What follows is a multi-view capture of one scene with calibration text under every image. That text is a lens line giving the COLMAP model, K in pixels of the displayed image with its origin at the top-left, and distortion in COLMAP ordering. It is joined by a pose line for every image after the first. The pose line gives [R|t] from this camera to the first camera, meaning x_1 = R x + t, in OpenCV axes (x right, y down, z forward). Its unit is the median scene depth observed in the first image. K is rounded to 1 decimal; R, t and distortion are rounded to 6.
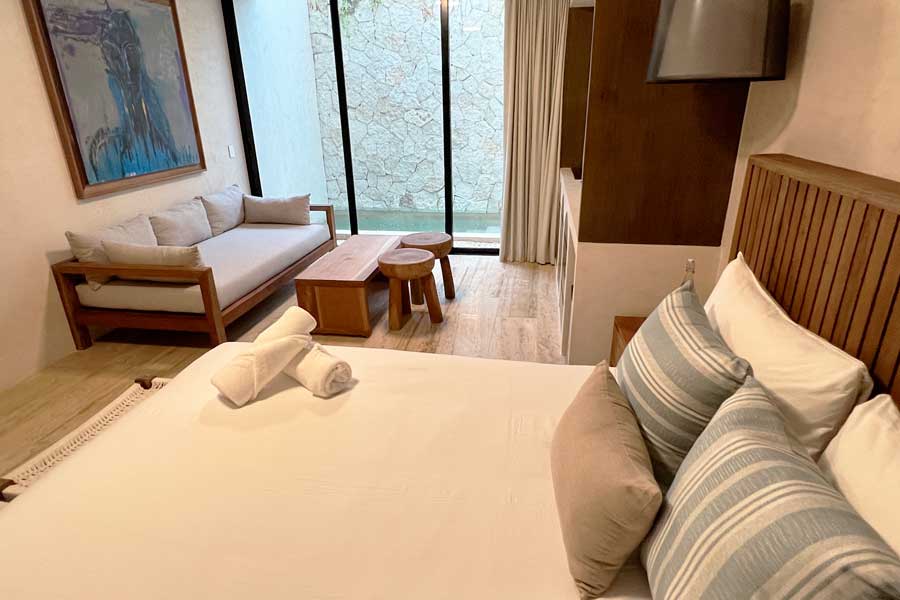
lens RADIAL K [[516.8, 0, 450.0], [0, 516.8, 300.0], [0, 0, 1]] dist [-0.000171, 0.000005]
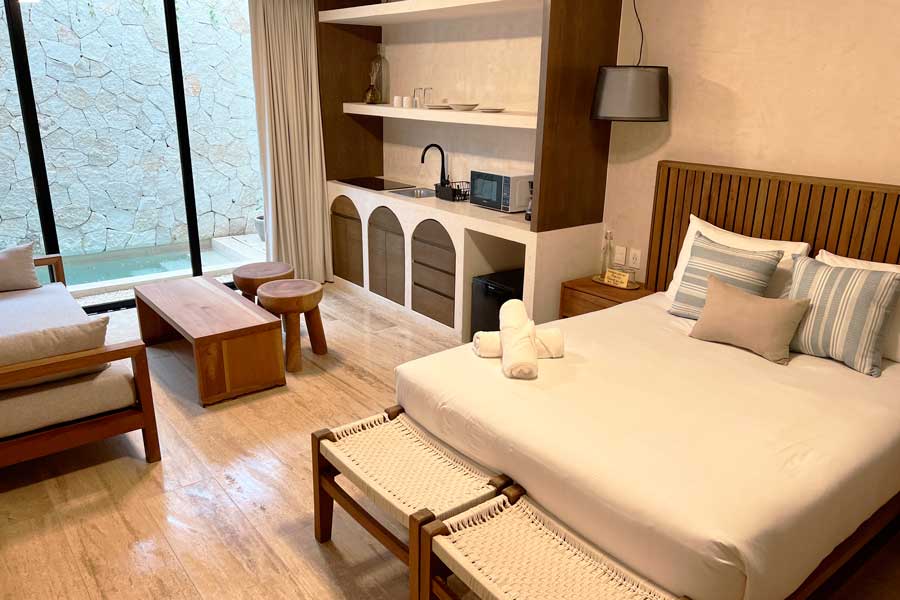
lens RADIAL K [[678.9, 0, 450.0], [0, 678.9, 300.0], [0, 0, 1]] dist [0.033213, -0.000850]
pose [[0.668669, -0.194968, 0.717544, -0.692107], [0.243094, 0.969303, 0.036838, -0.036774], [-0.702700, 0.149798, 0.695538, -0.013199]]
